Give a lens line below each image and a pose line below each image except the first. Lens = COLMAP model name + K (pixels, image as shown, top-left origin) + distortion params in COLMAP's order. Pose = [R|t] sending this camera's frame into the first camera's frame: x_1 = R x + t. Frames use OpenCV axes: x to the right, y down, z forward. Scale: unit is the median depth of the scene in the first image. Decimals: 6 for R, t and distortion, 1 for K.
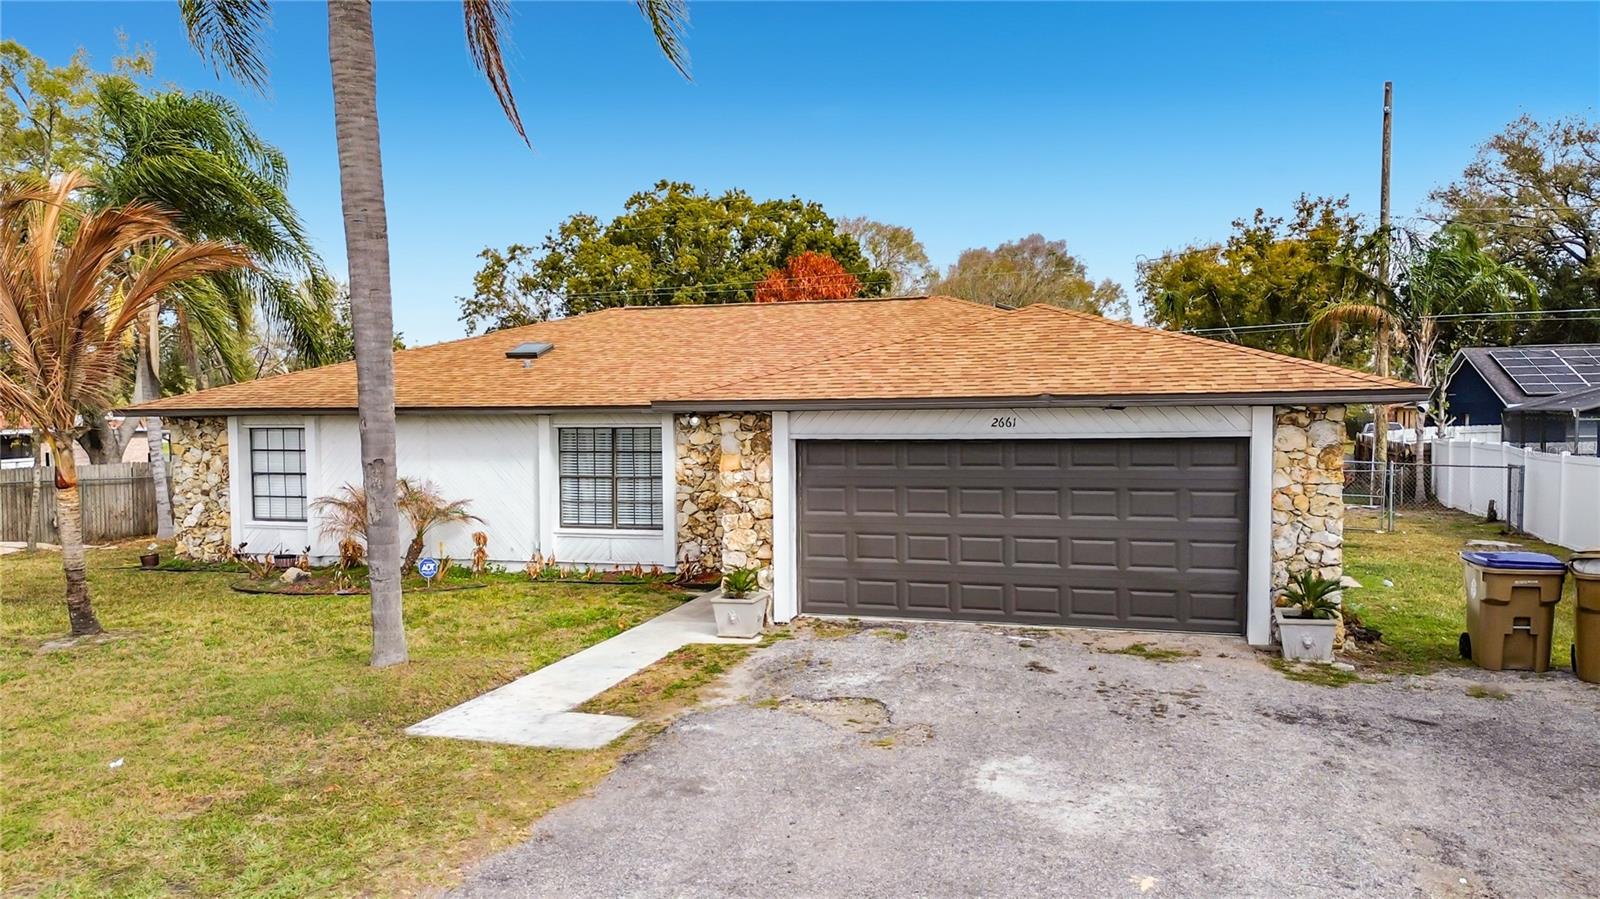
lens RADIAL K [[1173.8, 0, 800.0], [0, 1173.8, 449.5], [0, 0, 1]] dist [0.064135, -0.091800]
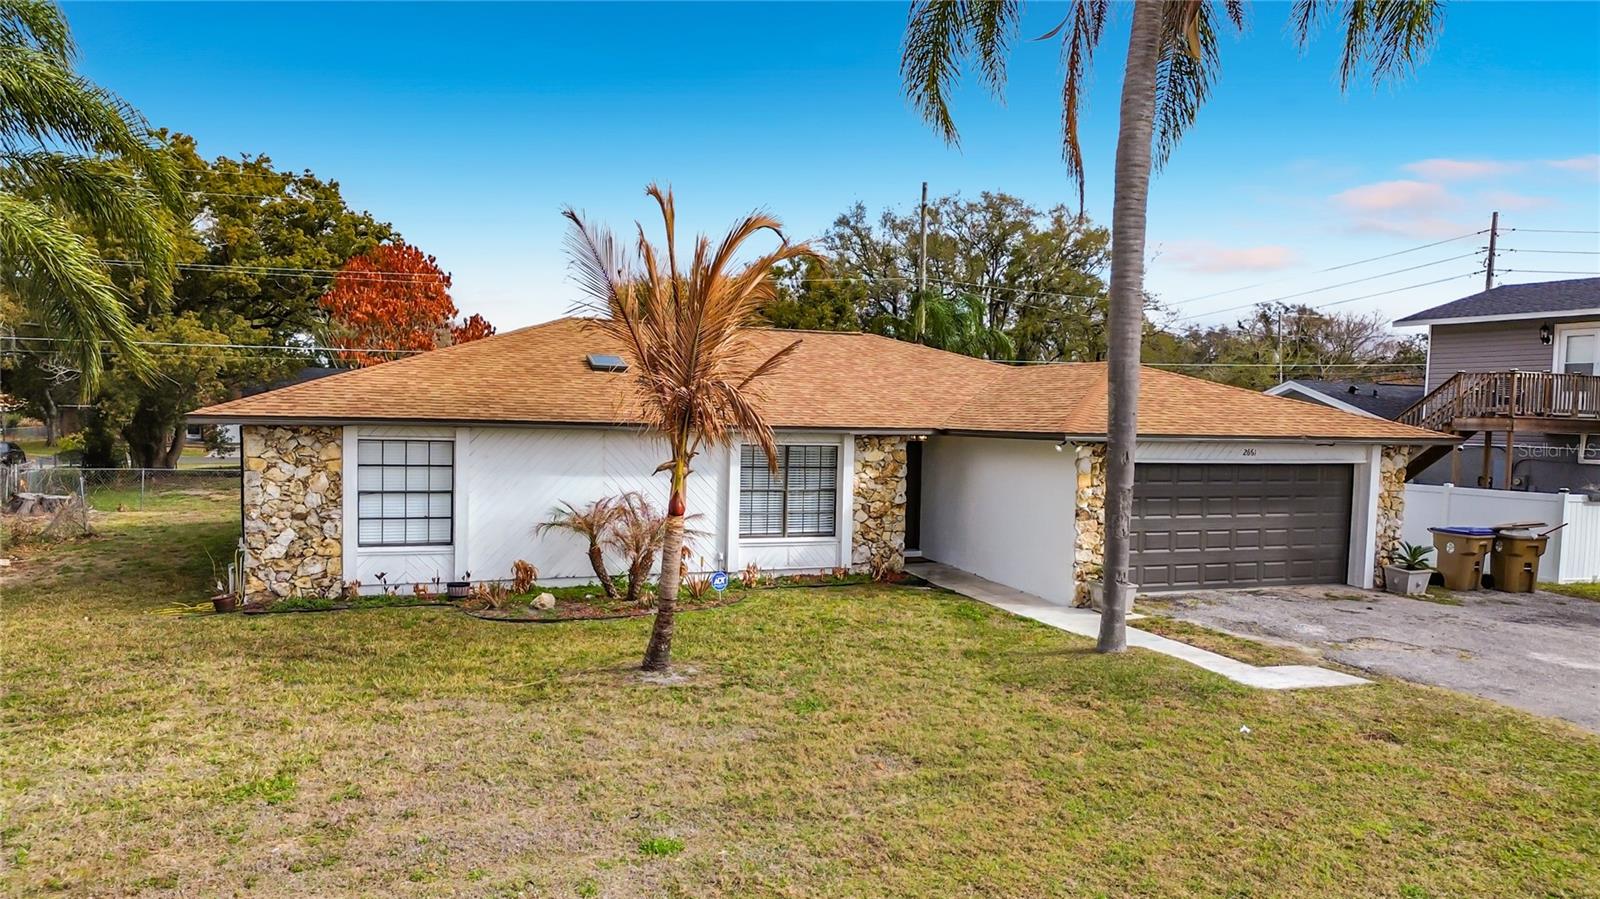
lens RADIAL K [[1173.8, 0, 800.0], [0, 1173.8, 449.5], [0, 0, 1]] dist [0.064135, -0.091800]
pose [[0.766335, 0.004330, 0.642427, -0.850705], [-0.010174, 0.999934, 0.005397, -0.020647], [-0.642361, -0.010672, 0.766328, 0.154536]]
